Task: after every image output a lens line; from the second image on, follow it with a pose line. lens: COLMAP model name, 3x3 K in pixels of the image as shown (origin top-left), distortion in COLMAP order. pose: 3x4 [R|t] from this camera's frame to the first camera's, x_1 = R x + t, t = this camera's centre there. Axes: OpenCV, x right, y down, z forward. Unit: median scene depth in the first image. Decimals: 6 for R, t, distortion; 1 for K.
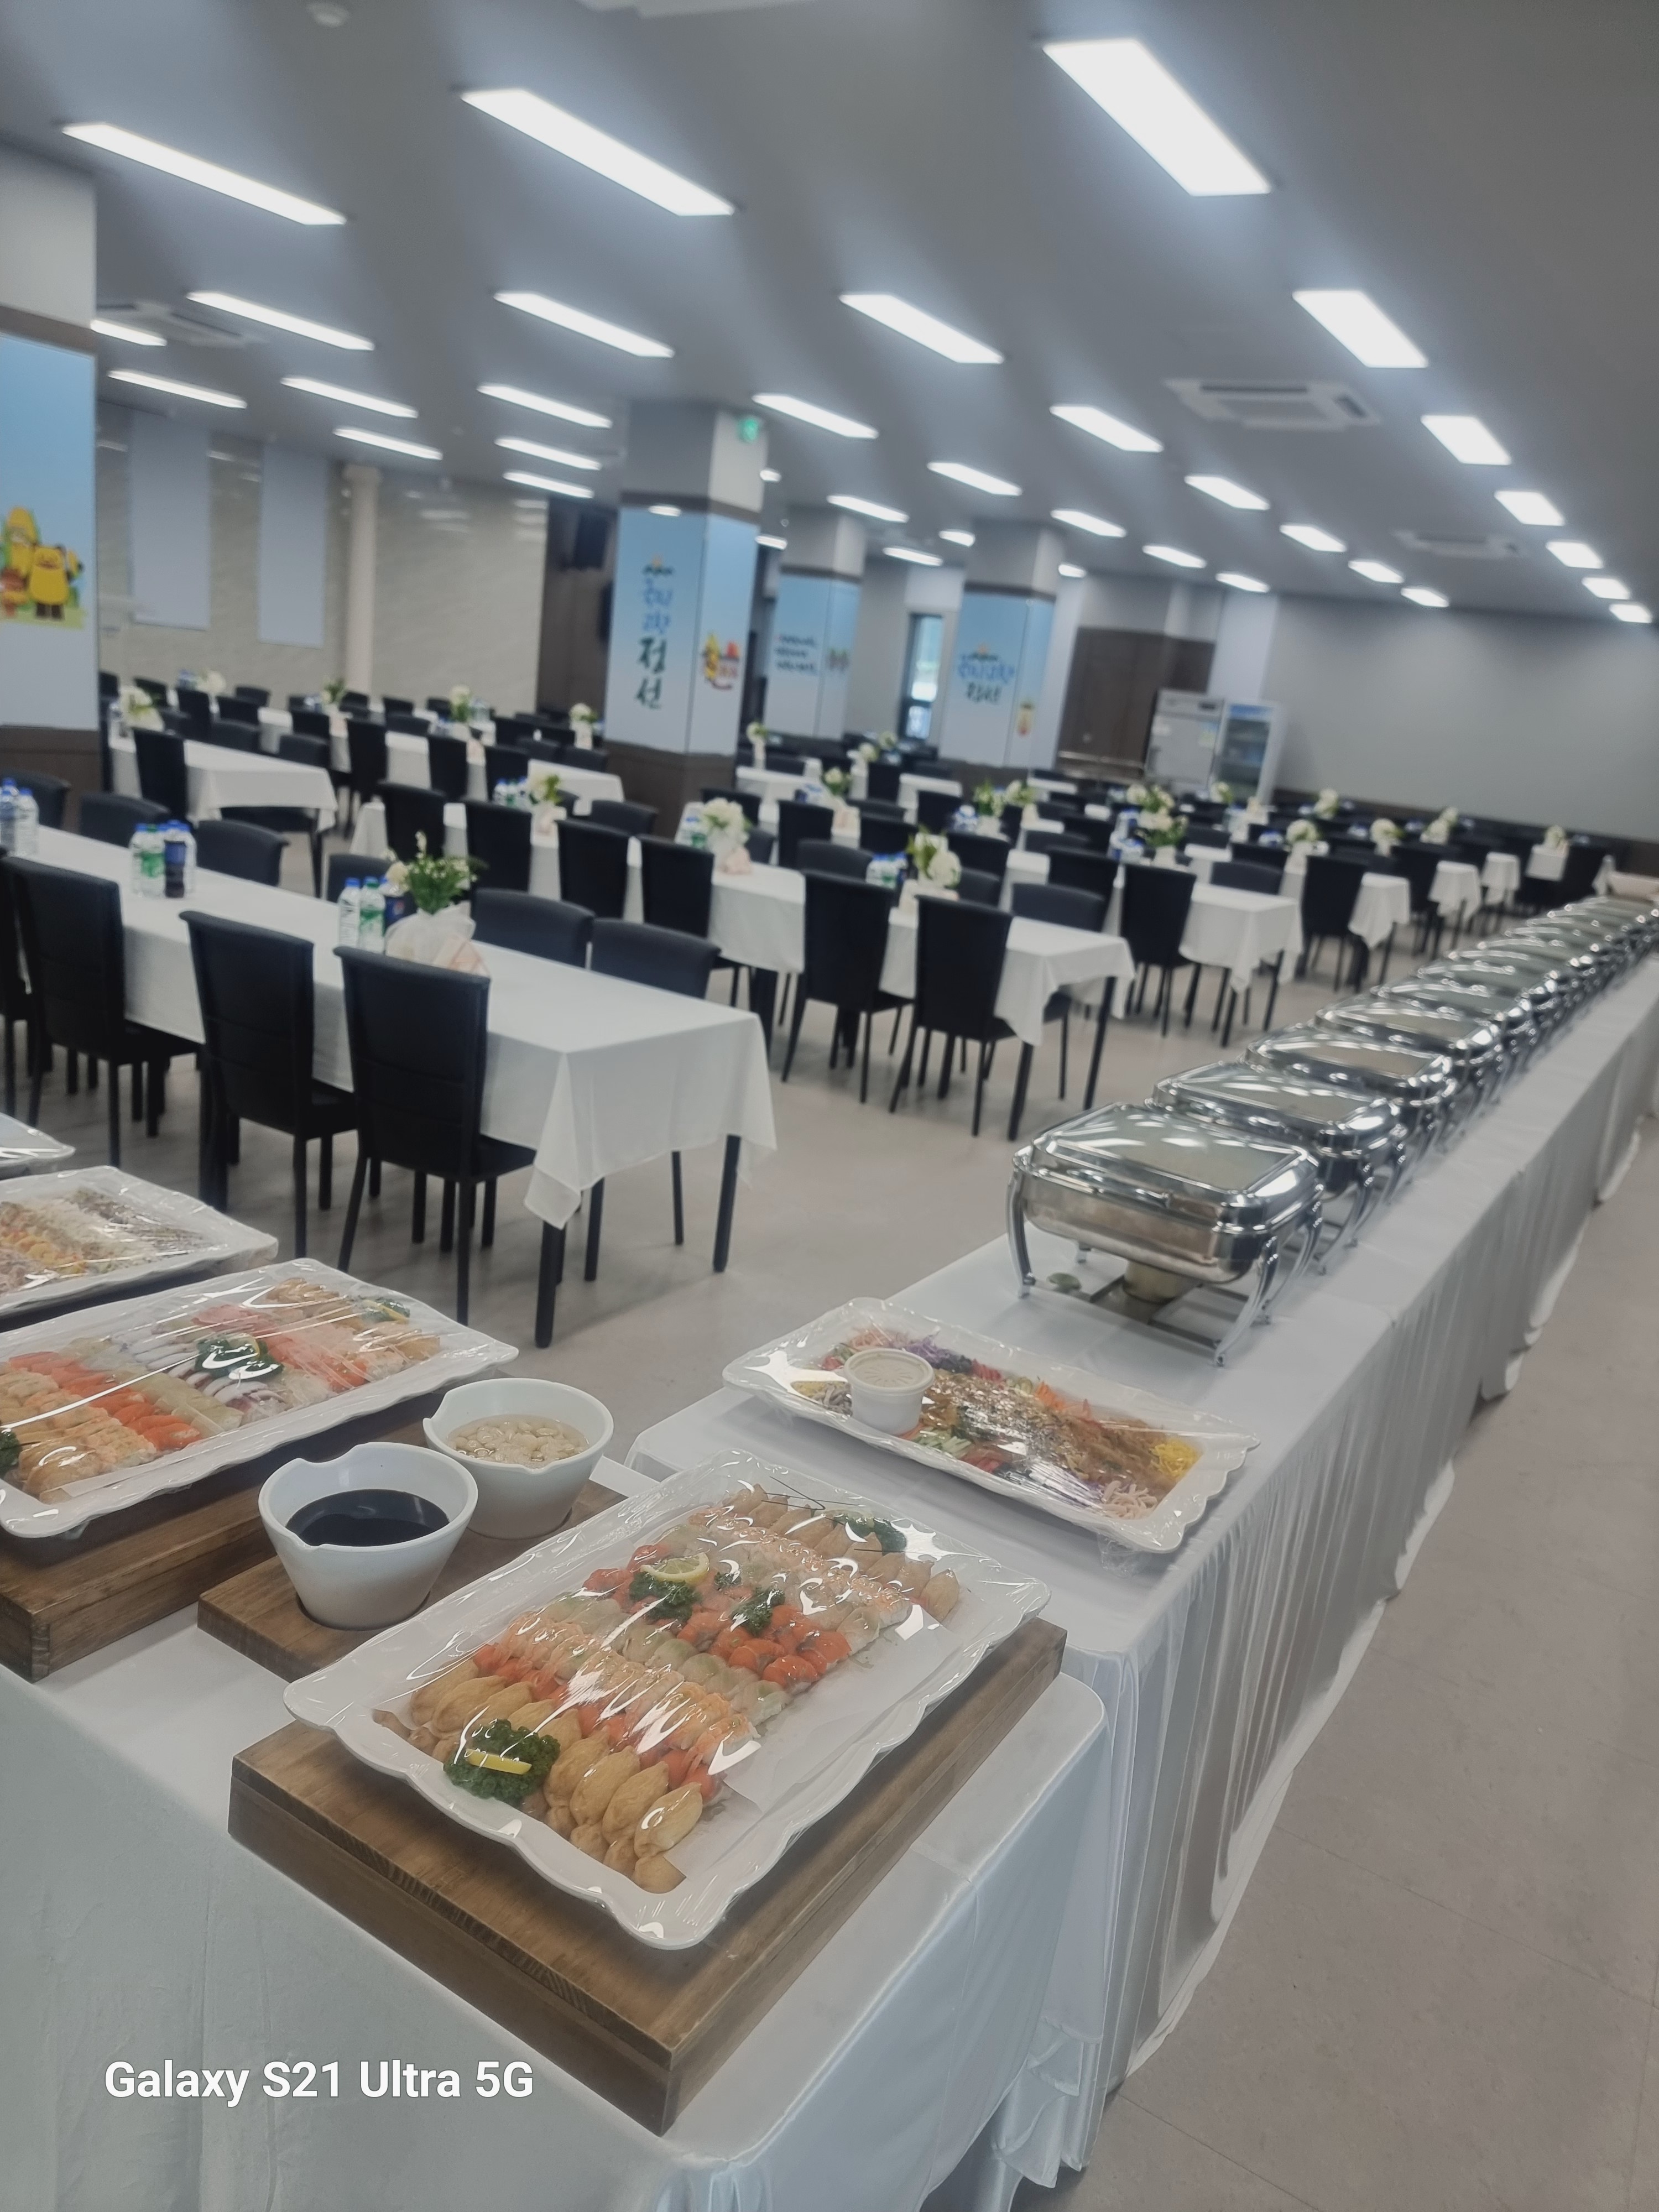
lens RADIAL K [[1563.1, 0, 835.1], [0, 1563.1, 1153.7], [0, 0, 1]] dist [0.057391, -0.041720]
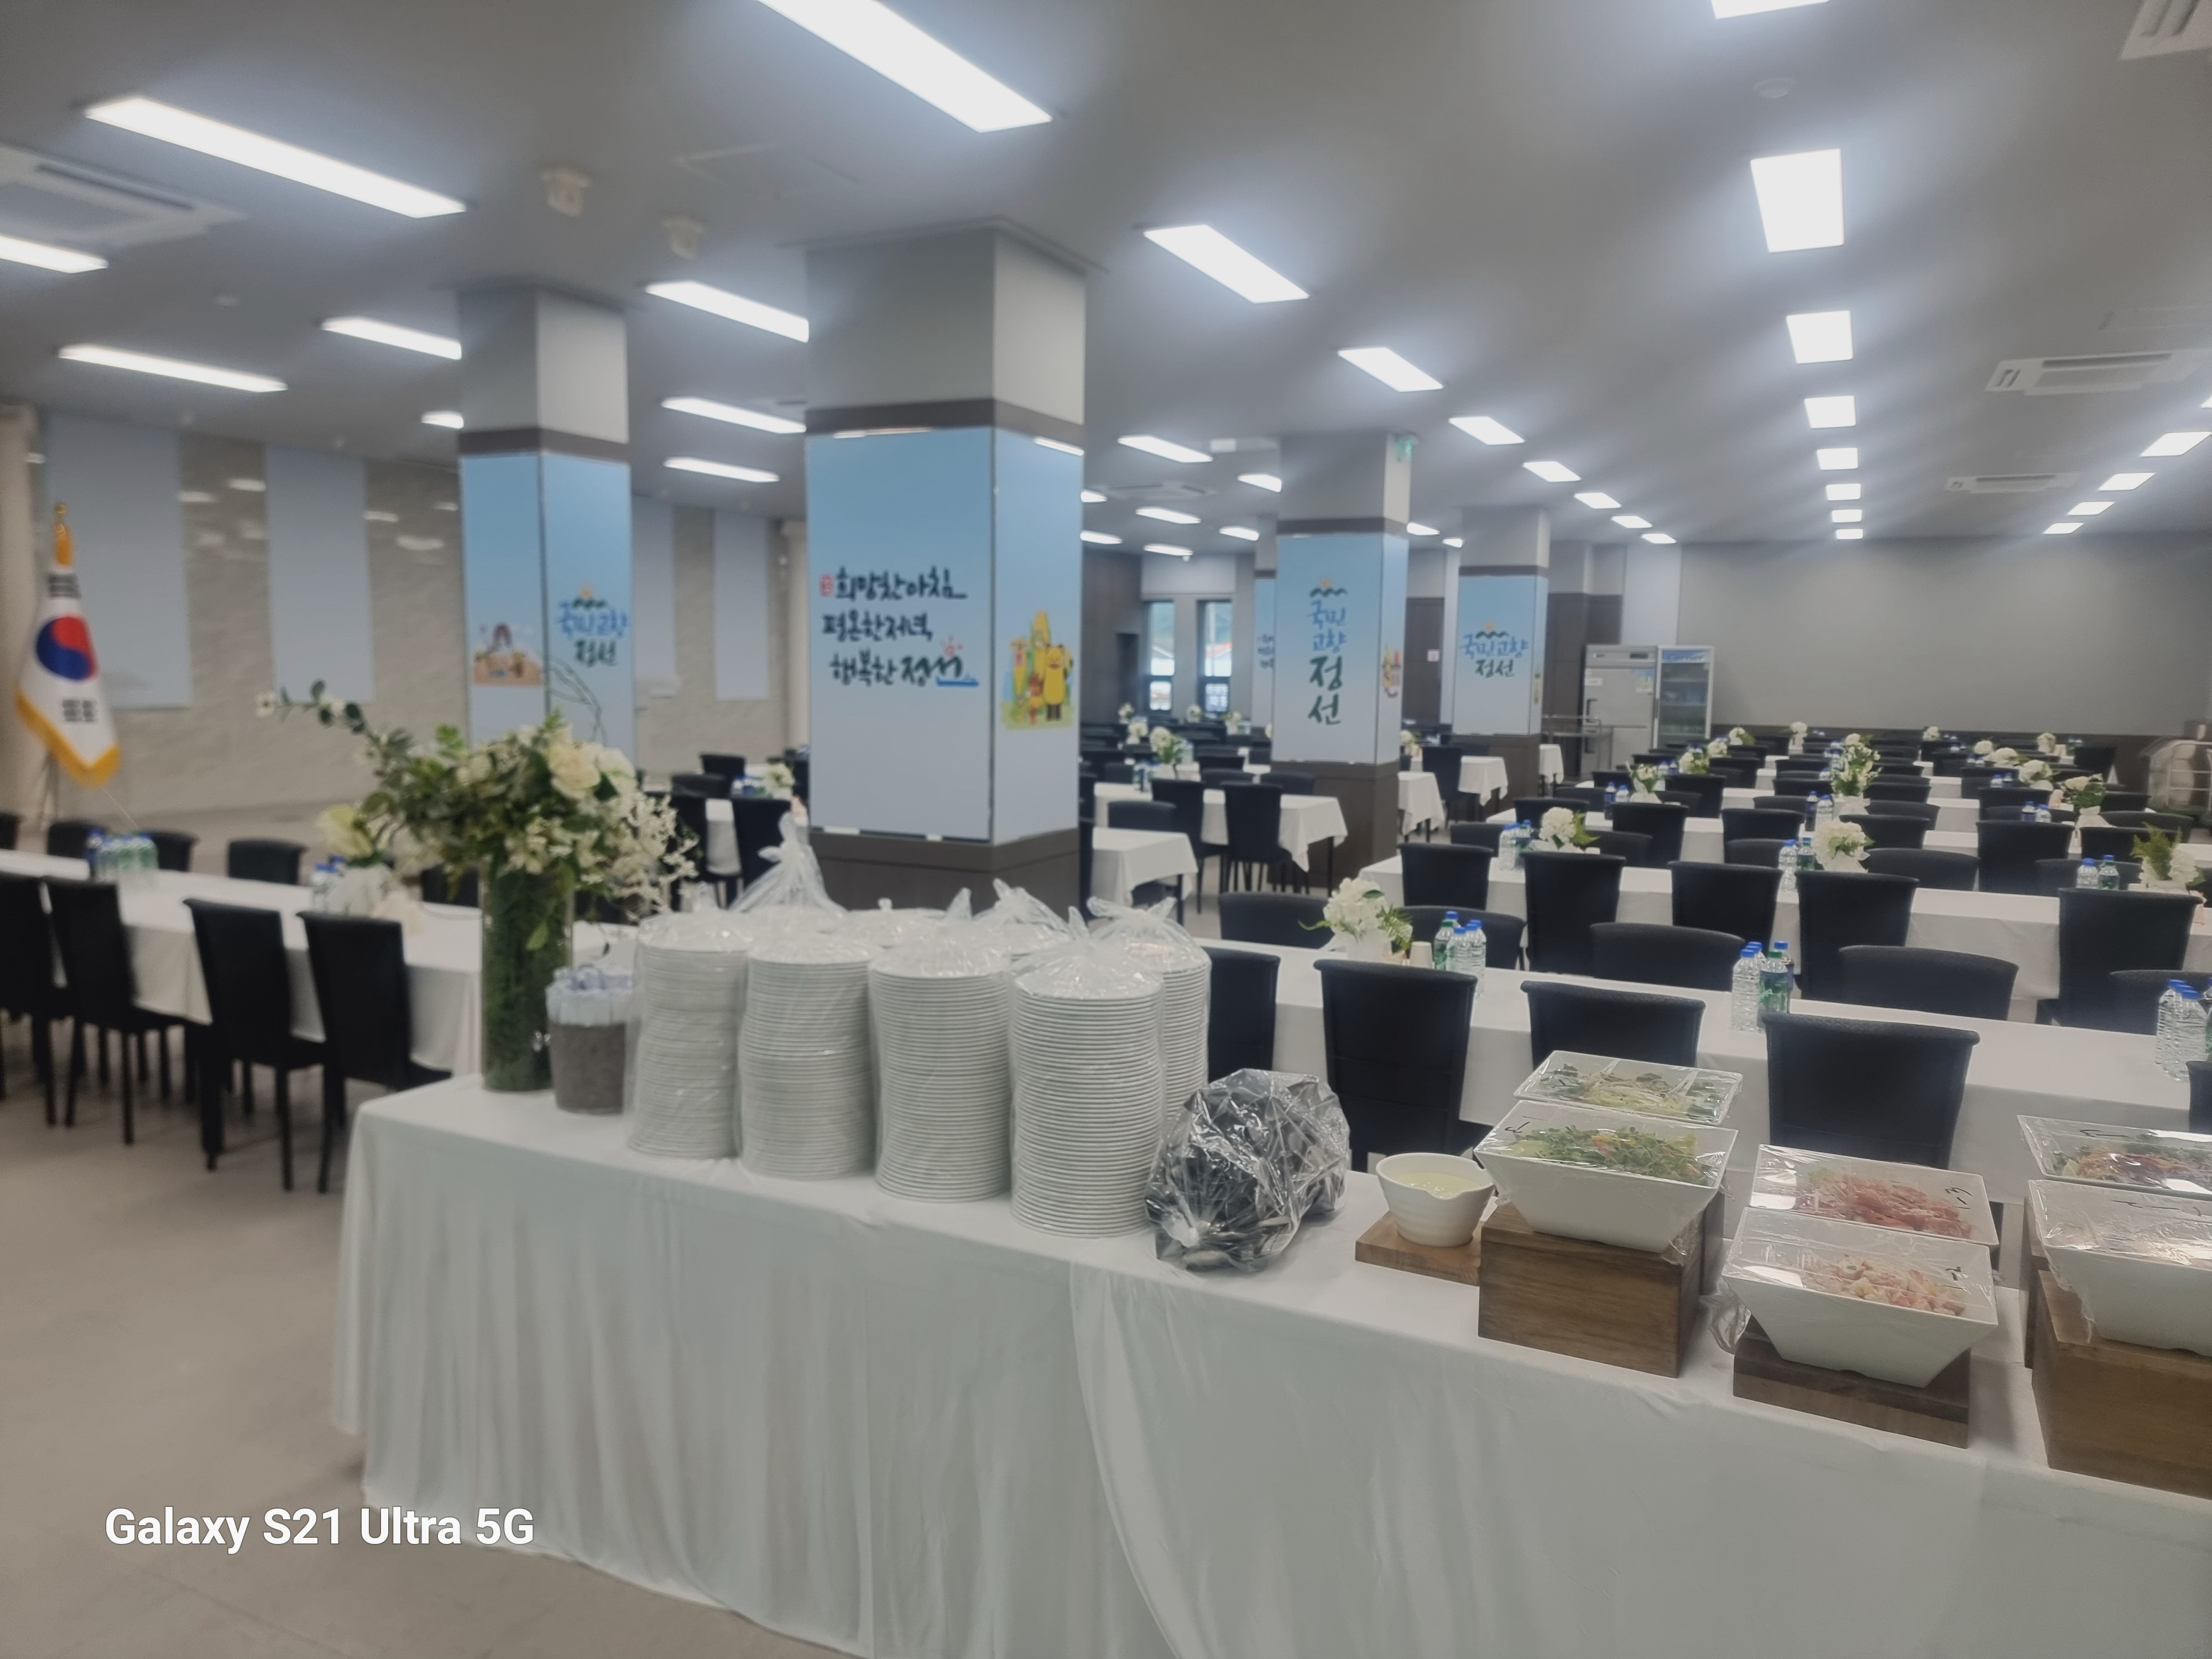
lens RADIAL K [[1563.1, 0, 1109.0], [0, 1563.1, 829.9], [0, 0, 1]] dist [0.057391, -0.041720]
pose [[0.988778, -0.119901, 0.089112, -0.458137], [0.134010, 0.975513, -0.174400, -0.091149], [-0.066020, 0.184385, 0.980634, 0.090991]]
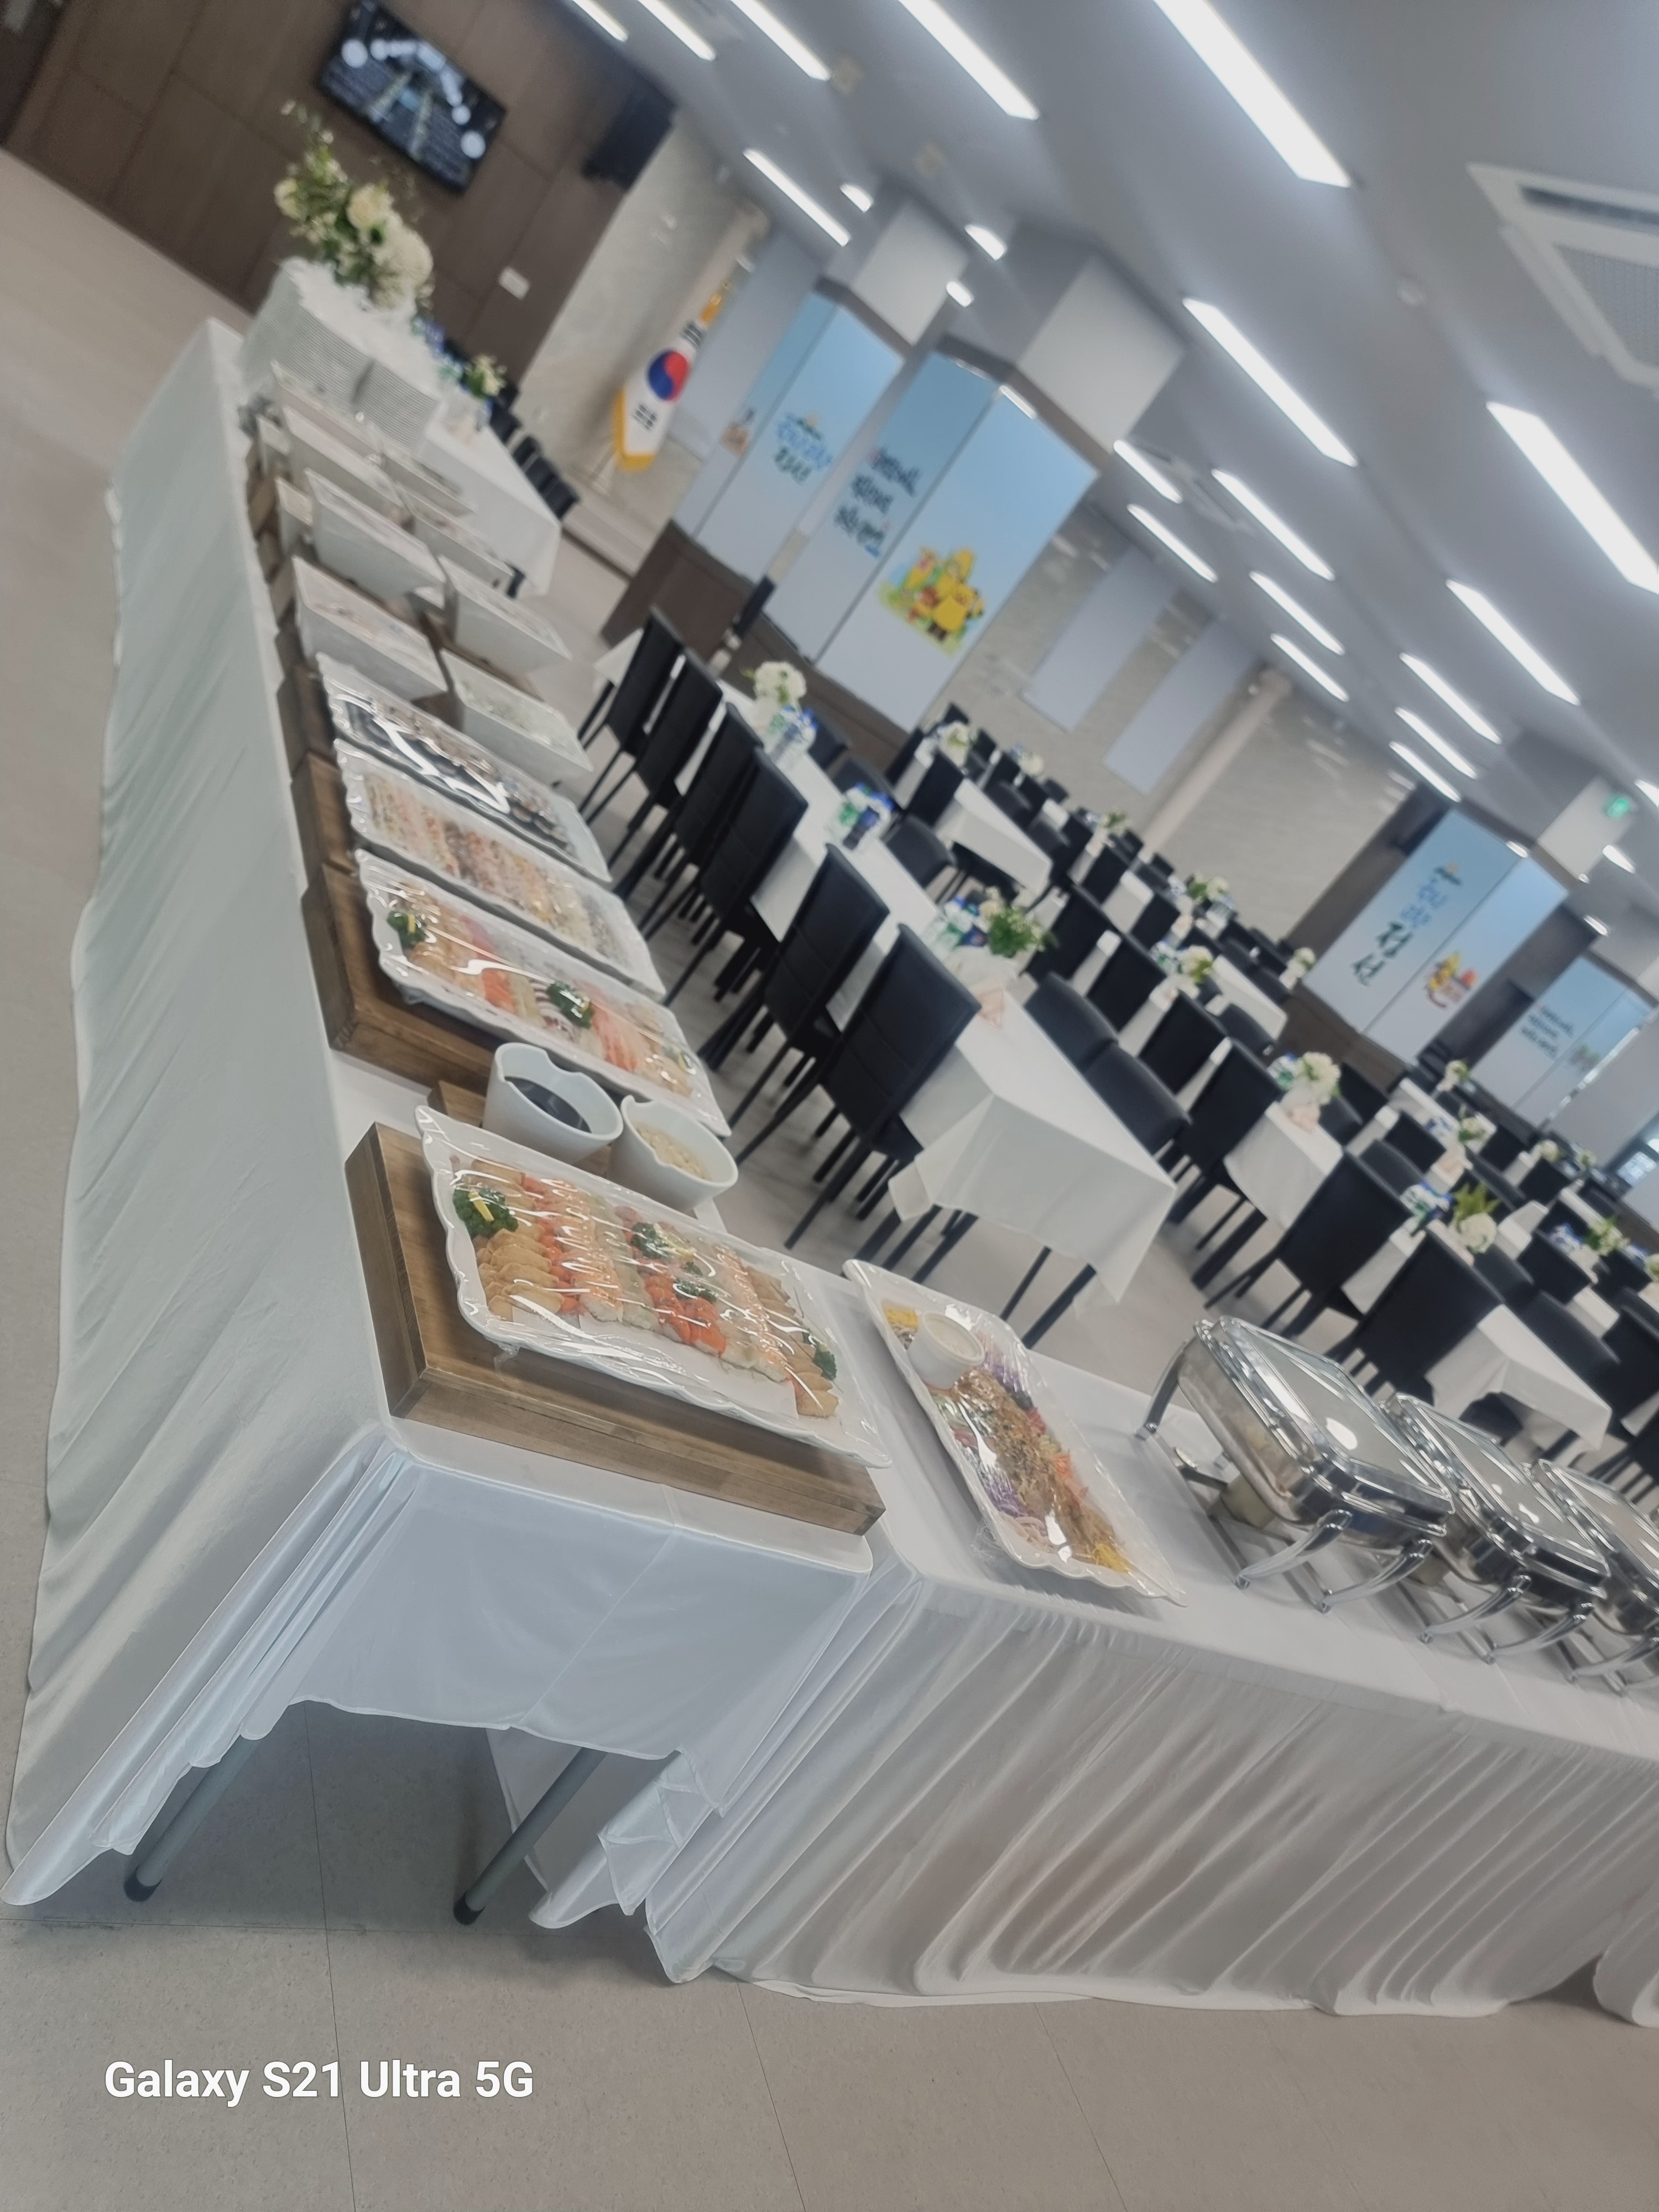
lens RADIAL K [[1563.1, 0, 779.2], [0, 1563.1, 1150.7], [0, 0, 1]] dist [0.057391, -0.041720]
pose [[0.734829, 0.564734, -0.375634, 0.067111], [-0.604992, 0.796119, 0.013391, 0.019944], [0.306612, 0.217416, 0.926671, -0.037972]]
